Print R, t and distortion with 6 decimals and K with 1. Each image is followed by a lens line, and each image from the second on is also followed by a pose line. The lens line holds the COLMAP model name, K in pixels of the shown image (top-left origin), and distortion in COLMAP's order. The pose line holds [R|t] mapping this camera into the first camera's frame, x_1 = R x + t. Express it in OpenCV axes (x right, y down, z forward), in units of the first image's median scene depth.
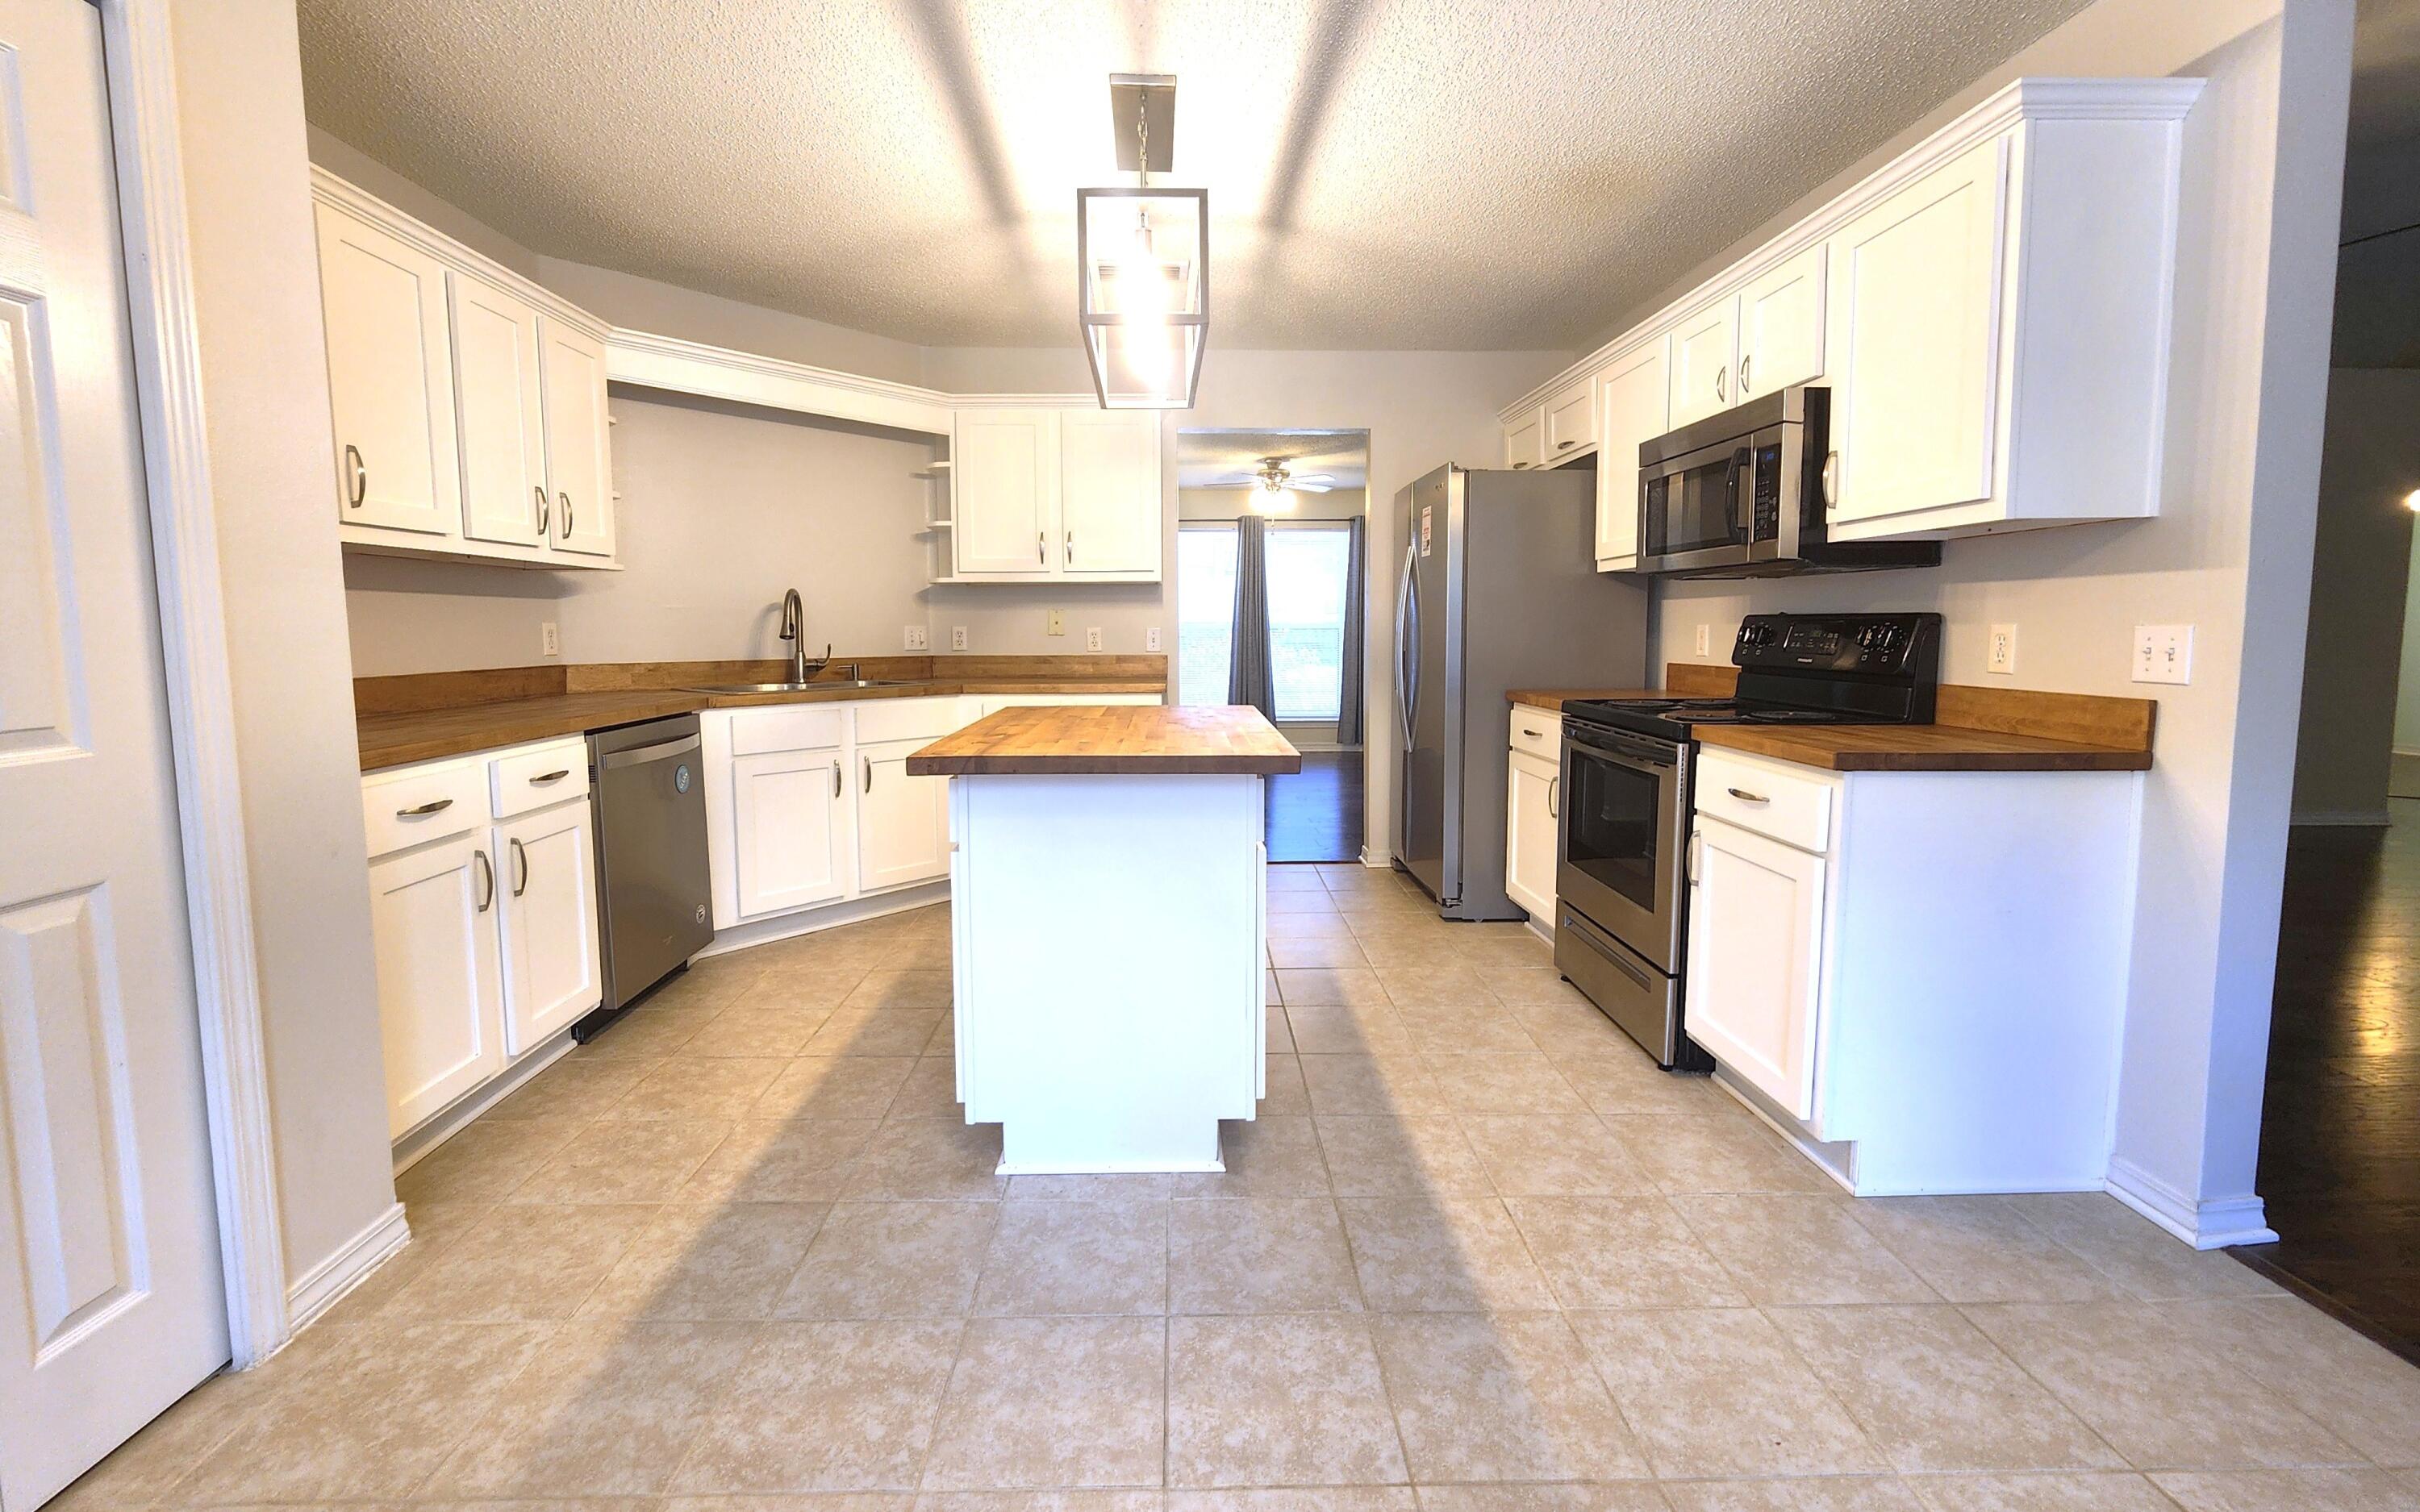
lens RADIAL K [[999.8, 0, 1205.2], [0, 999.8, 747.4], [0, 0, 1]] dist [-0.002957, 0.002776]
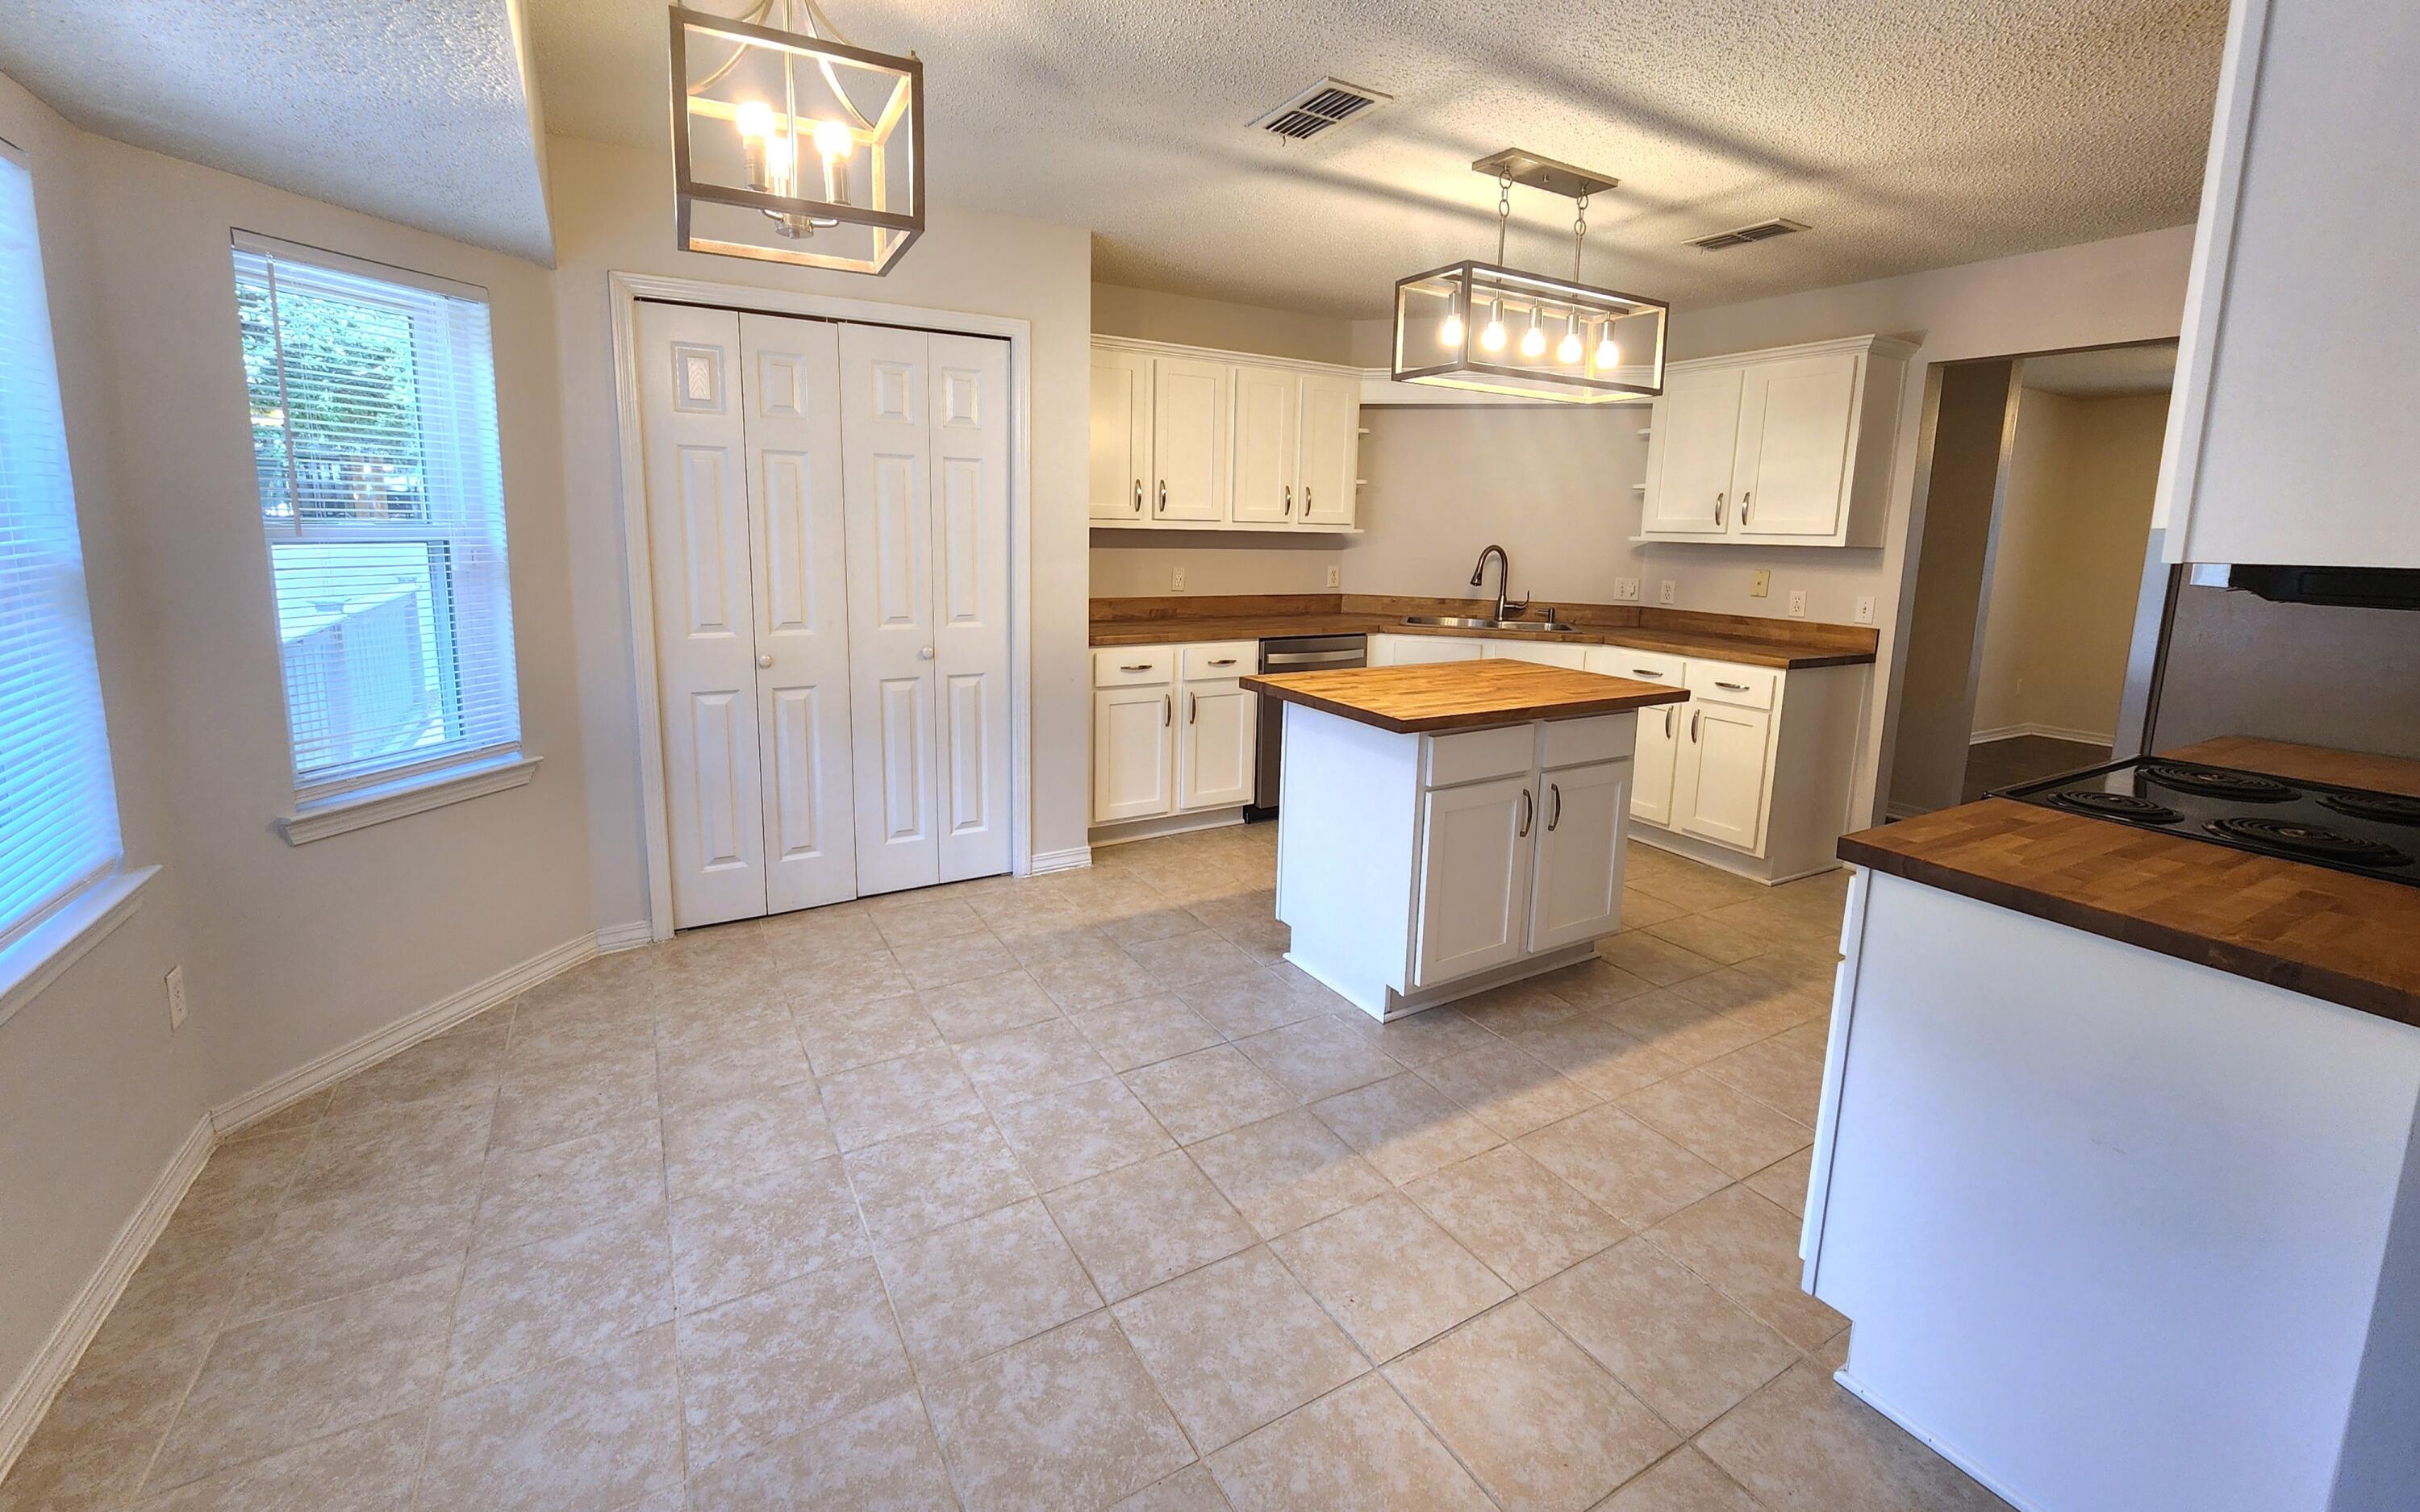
lens RADIAL K [[999.8, 0, 1205.8], [0, 999.8, 761.2], [0, 0, 1]] dist [-0.002957, 0.002776]
pose [[0.476225, 0.219021, -0.851610, 1.068442], [-0.132366, 0.975303, 0.176813, -0.133503], [0.869304, 0.028521, 0.493455, 0.139943]]
